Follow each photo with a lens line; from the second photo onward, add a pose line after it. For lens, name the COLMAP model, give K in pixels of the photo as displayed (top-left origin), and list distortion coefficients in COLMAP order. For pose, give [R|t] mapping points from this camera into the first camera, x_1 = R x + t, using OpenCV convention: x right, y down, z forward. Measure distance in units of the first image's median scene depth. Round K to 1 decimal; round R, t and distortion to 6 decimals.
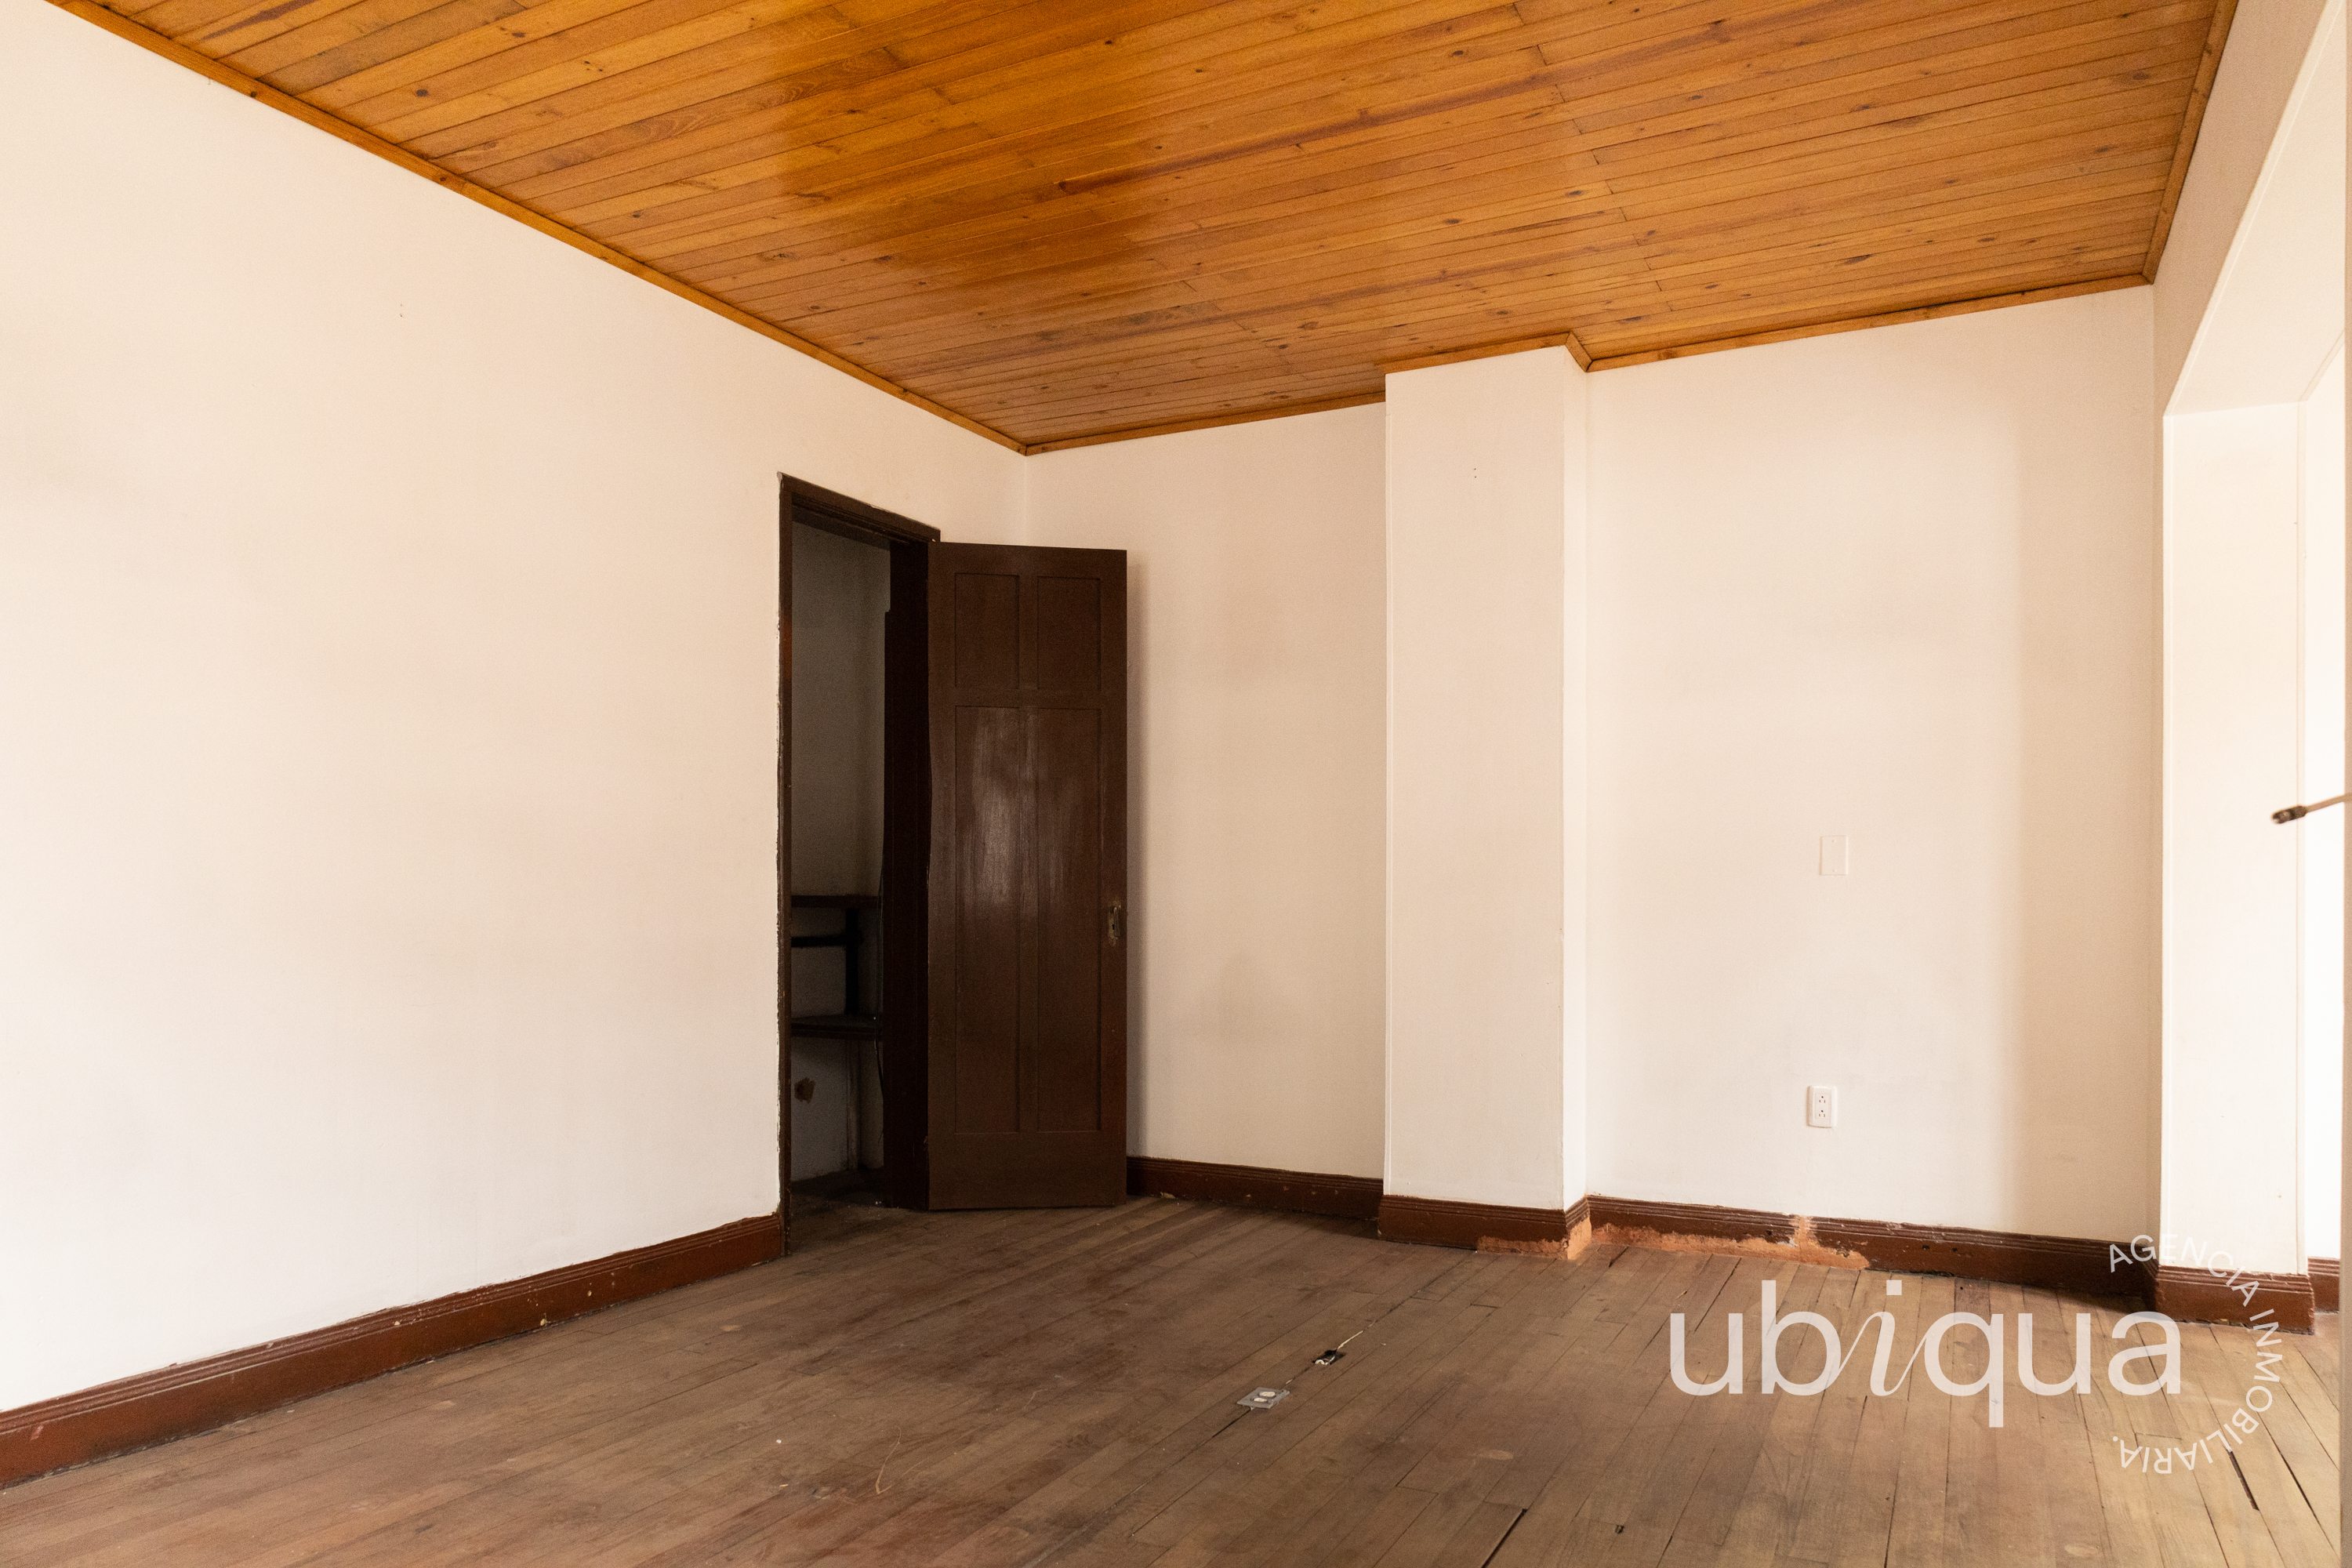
lens RADIAL K [[1569.8, 0, 1161.4], [0, 1569.8, 892.5], [0, 0, 1]] dist [0.000896, 0.001519]
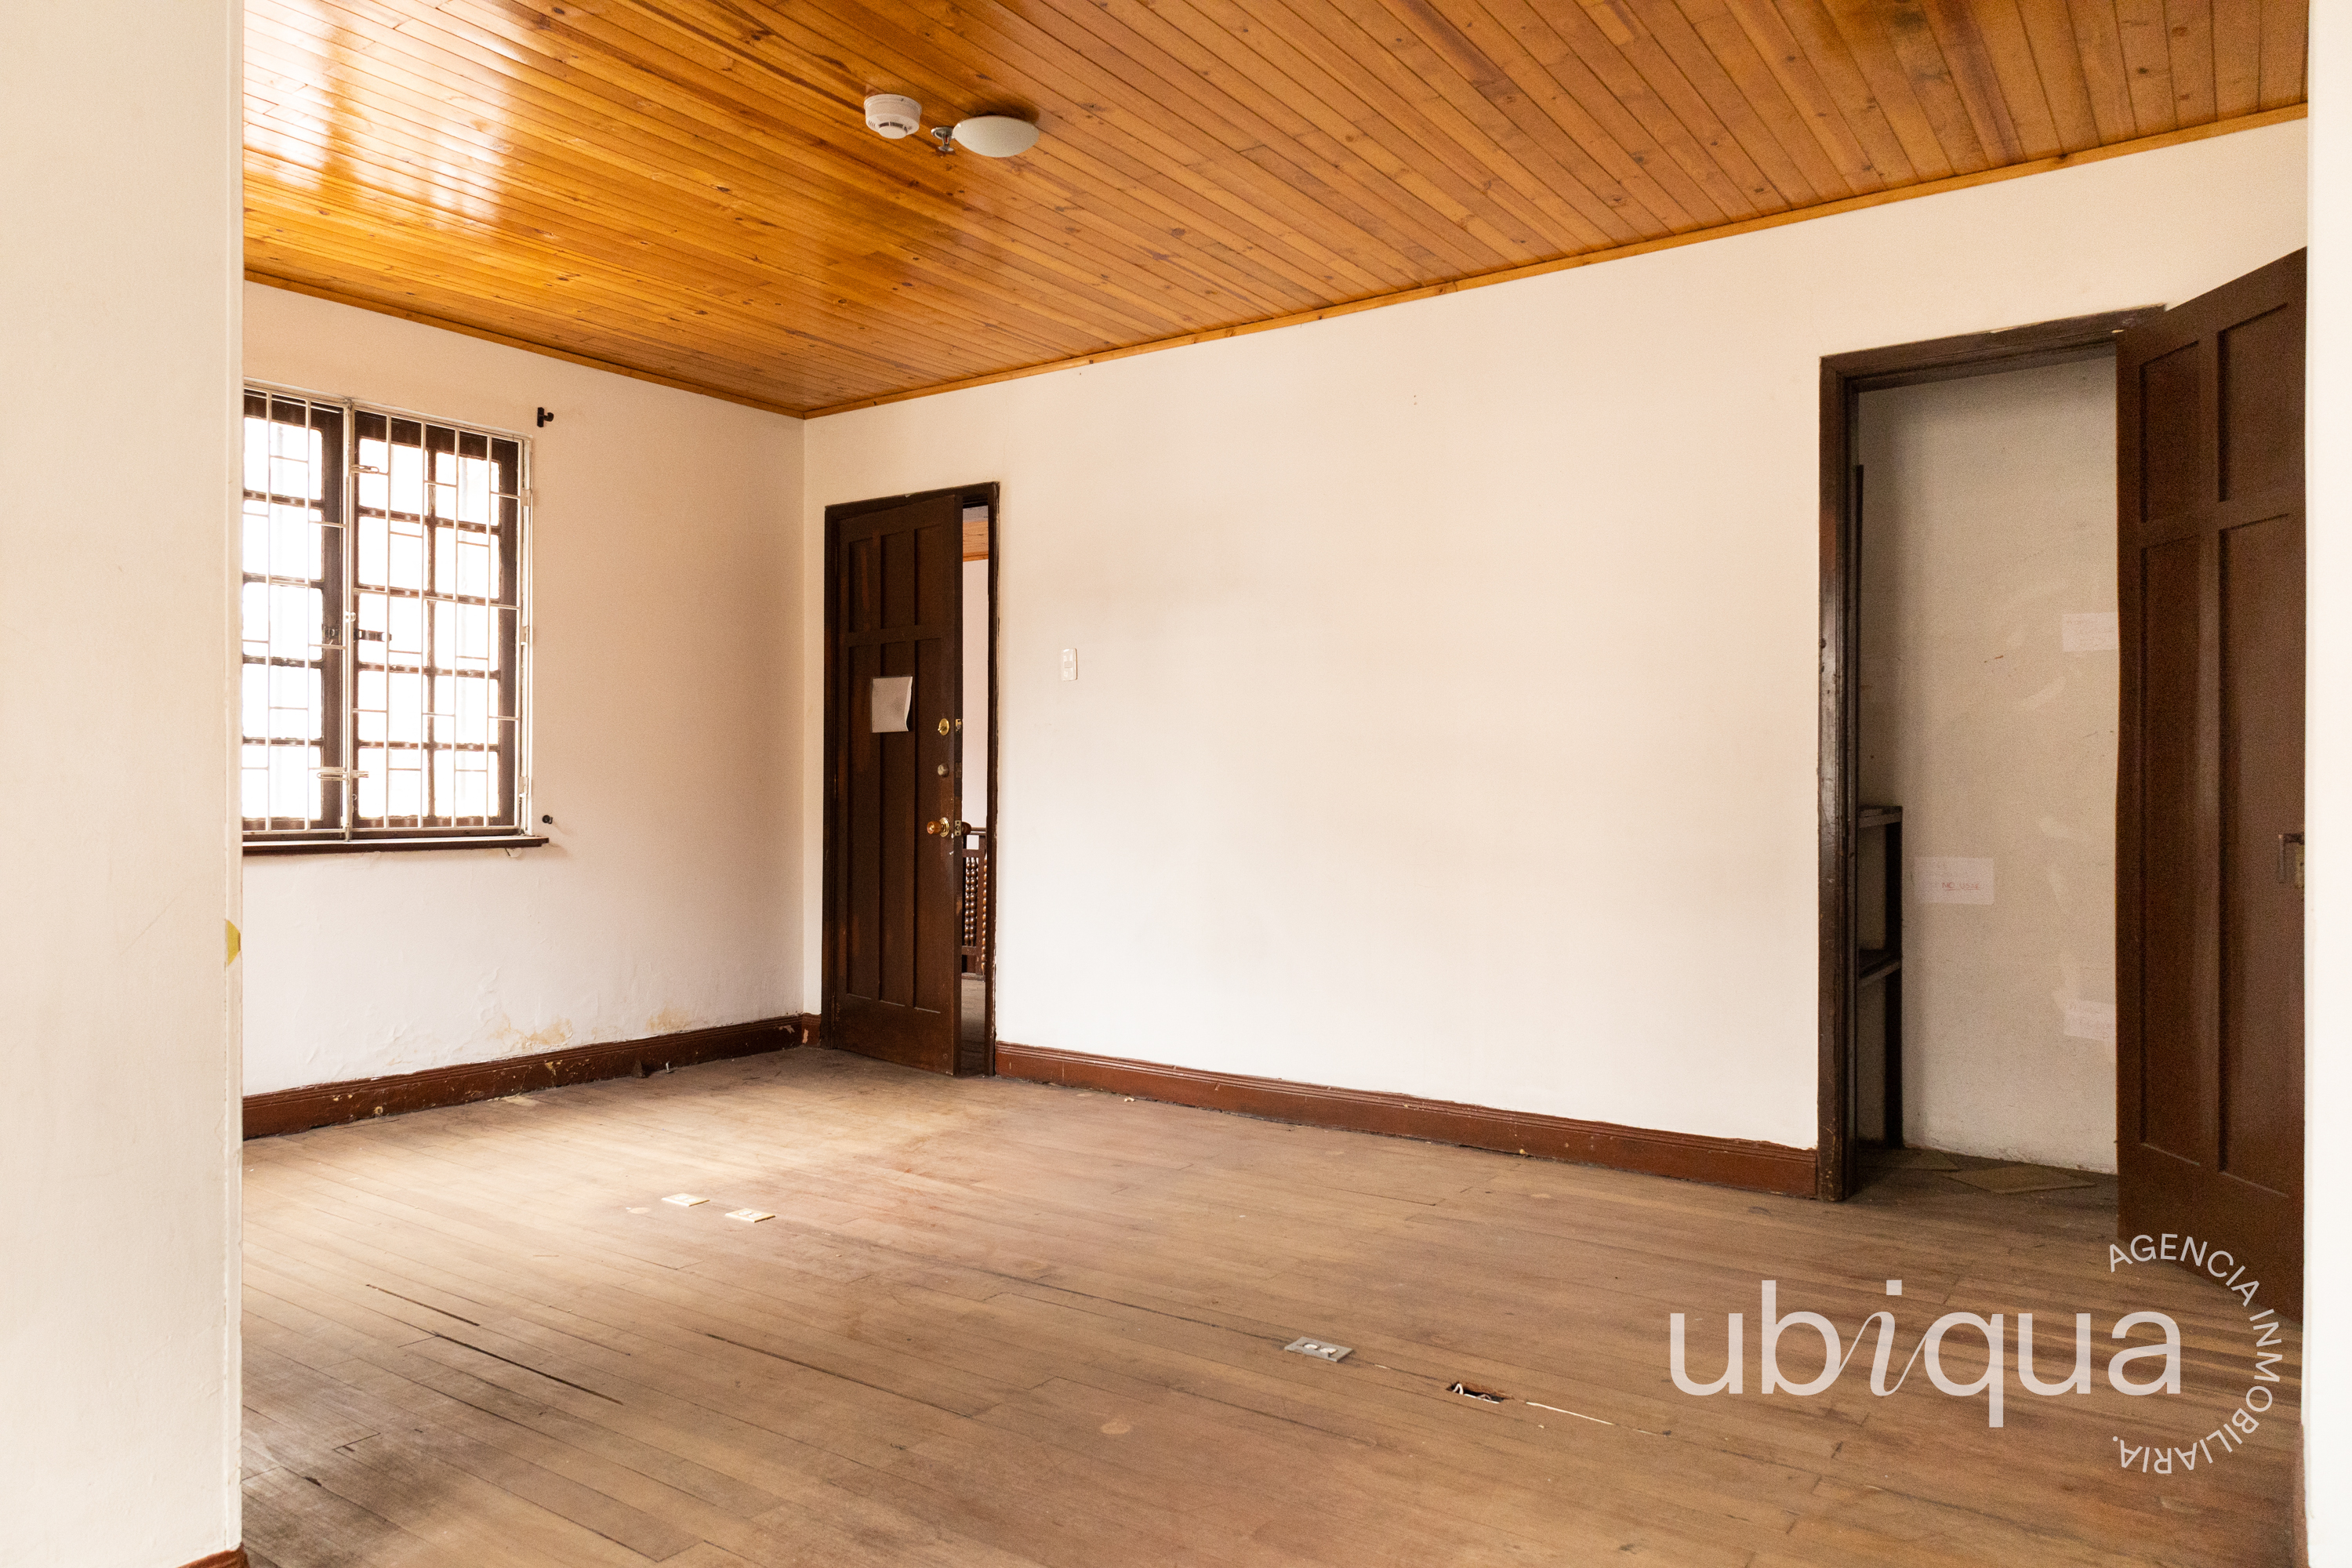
lens RADIAL K [[1541.2, 0, 1176.0], [0, 1541.2, 784.0], [0, 0, 1]] dist [0.006536, 0.002386]
pose [[-0.141106, -0.006864, -0.989971, 0.956886], [0.002258, 0.999971, -0.007256, -0.009976], [0.989992, -0.003259, -0.141086, 1.007680]]
